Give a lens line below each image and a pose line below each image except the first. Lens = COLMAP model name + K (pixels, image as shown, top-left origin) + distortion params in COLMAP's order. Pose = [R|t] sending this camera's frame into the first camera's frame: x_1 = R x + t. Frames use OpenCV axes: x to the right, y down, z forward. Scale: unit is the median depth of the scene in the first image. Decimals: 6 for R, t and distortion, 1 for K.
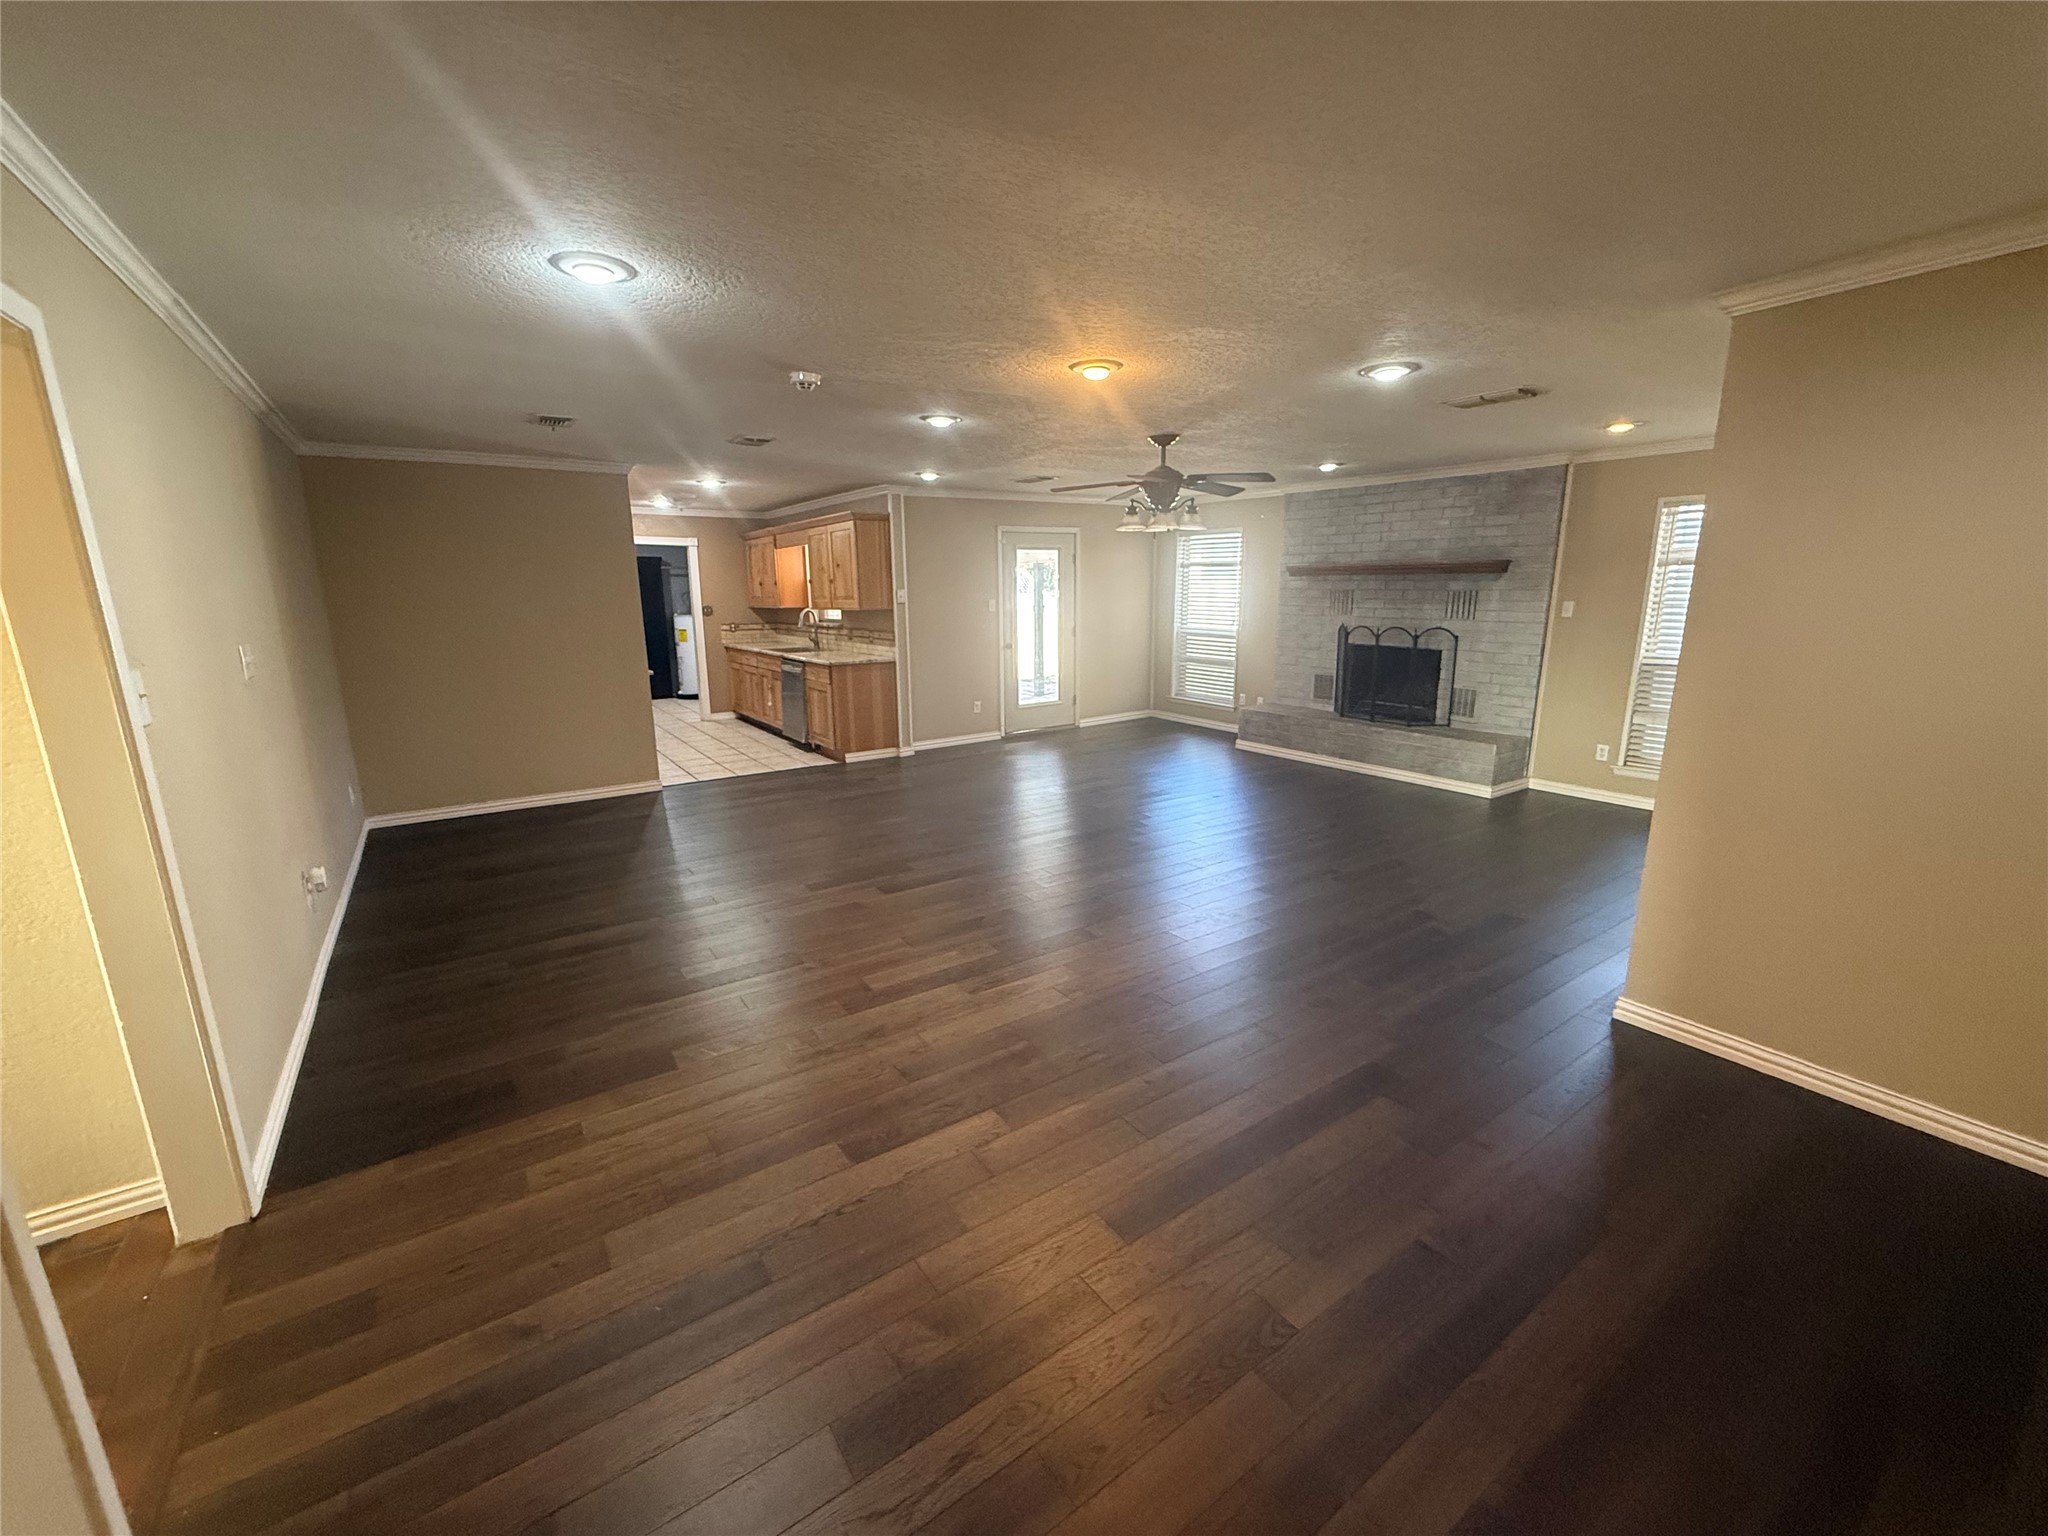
lens RADIAL K [[812.5, 0, 1007.2], [0, 812.5, 760.9], [0, 0, 1]] dist [-0.003528, 0.001369]
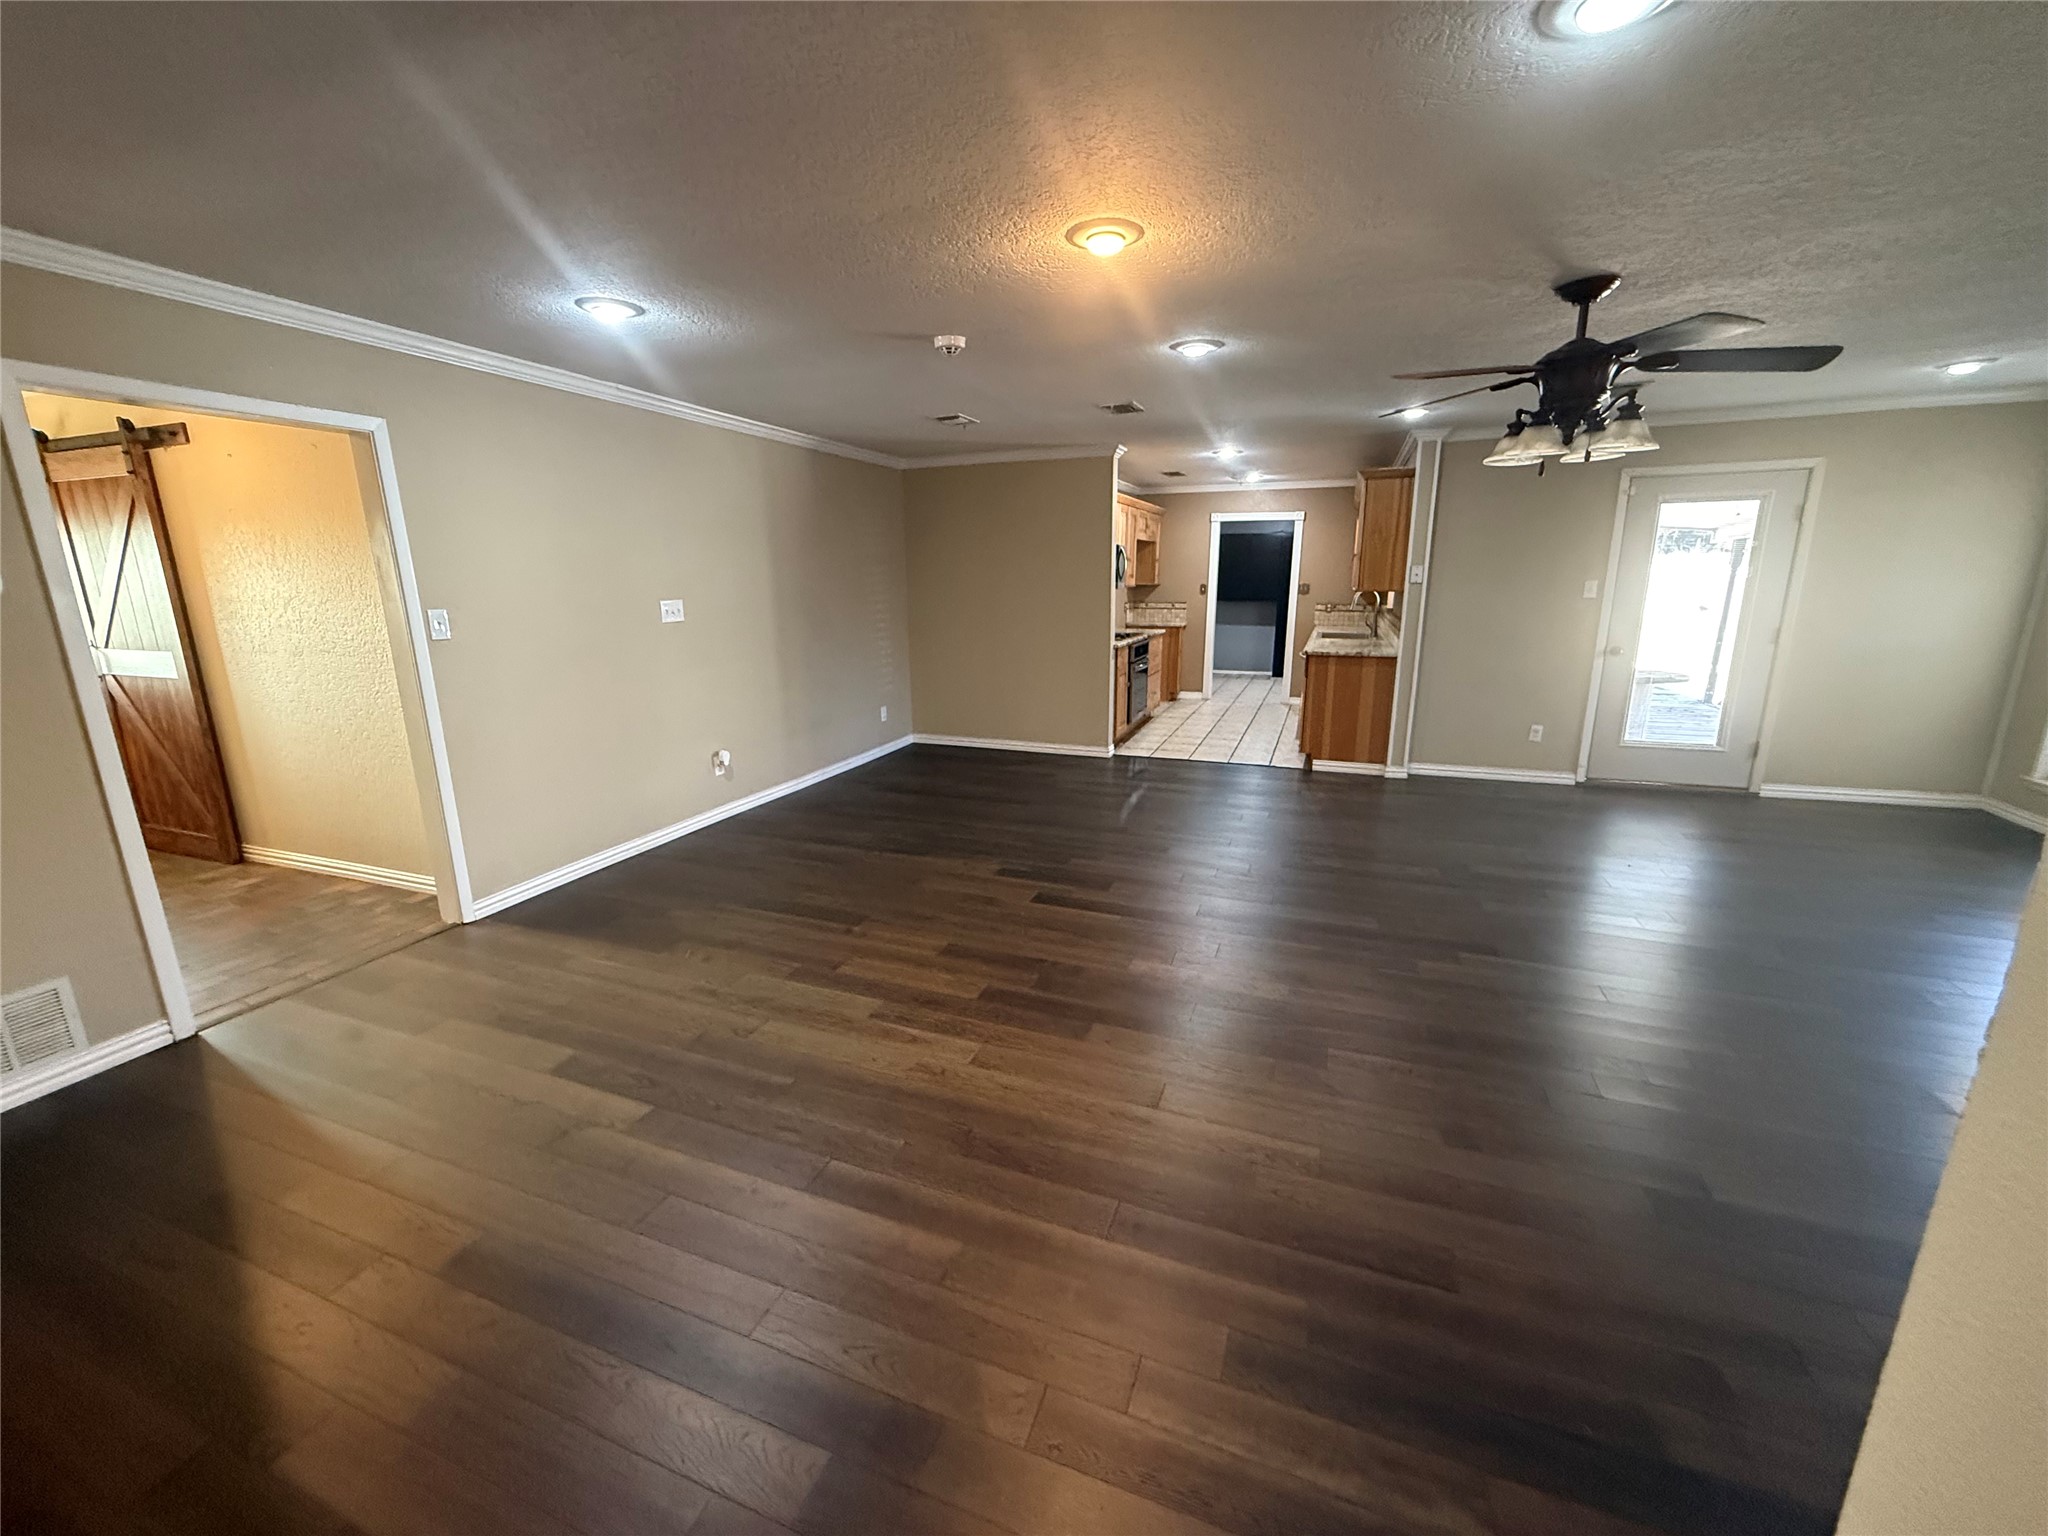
lens RADIAL K [[812.5, 0, 1023.4], [0, 812.5, 761.7], [0, 0, 1]] dist [-0.003528, 0.001369]
pose [[0.573083, 0.191377, -0.796838, 0.338465], [-0.170188, 0.978944, 0.112715, -0.056283], [0.801631, 0.071017, 0.593586, 0.277819]]
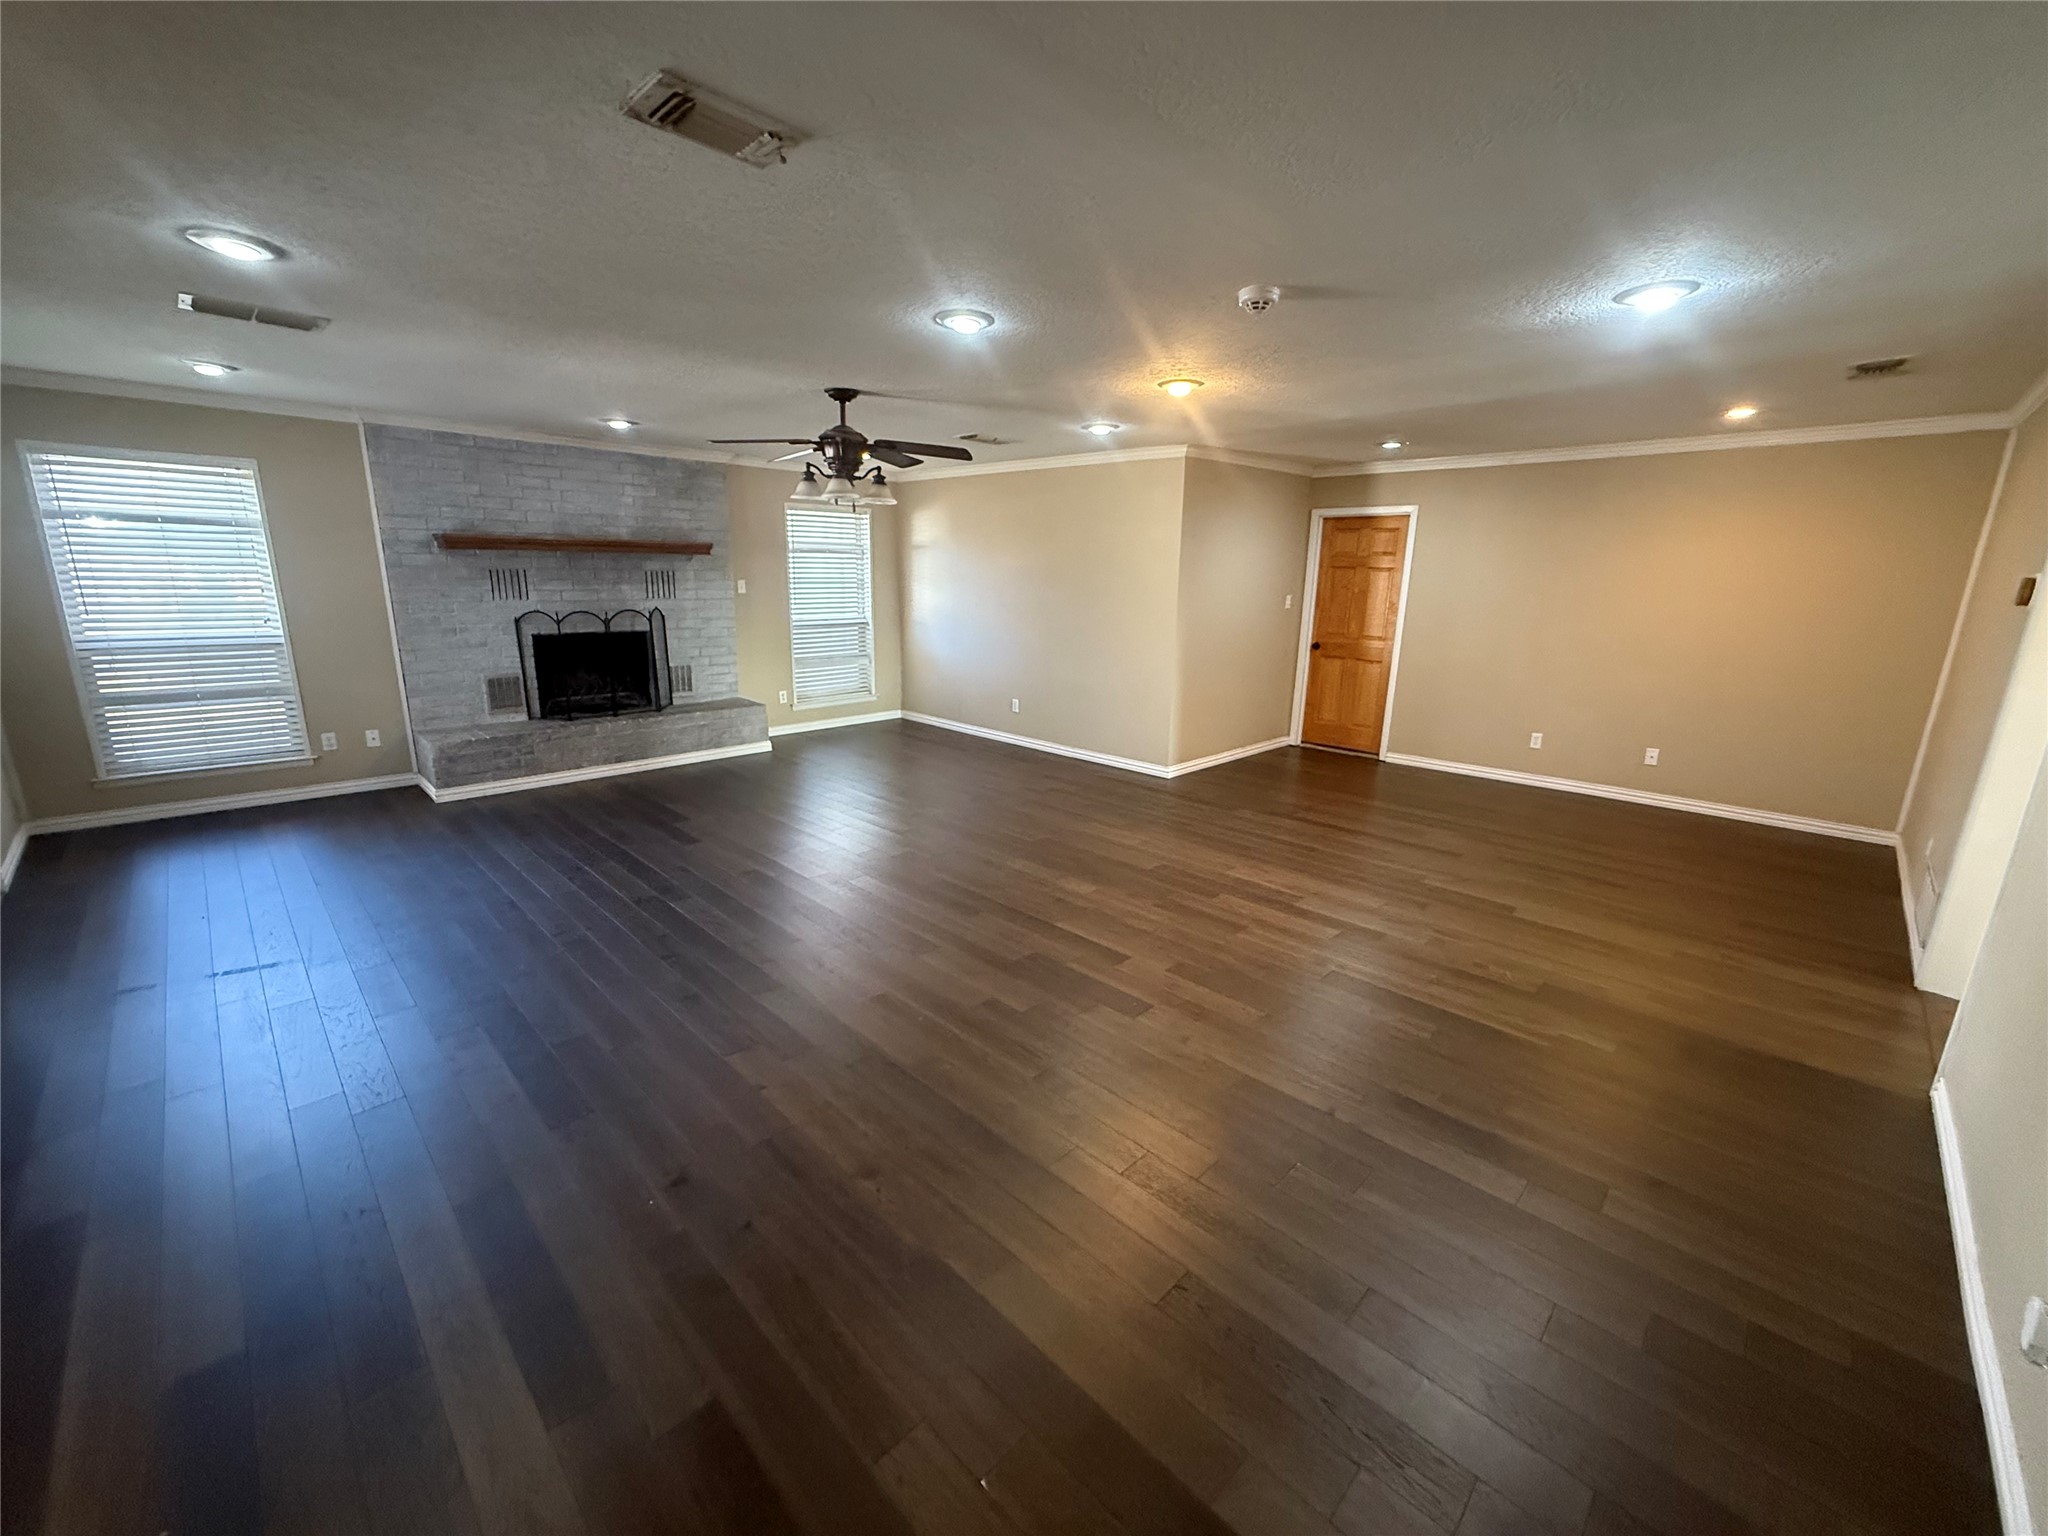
lens RADIAL K [[812.5, 0, 1023.5], [0, 812.5, 762.4], [0, 0, 1]] dist [-0.003528, 0.001369]
pose [[-0.190823, -0.222449, 0.956087, -0.528820], [0.195249, 0.945922, 0.259053, -0.151189], [-0.962011, 0.236108, -0.137071, 0.729437]]
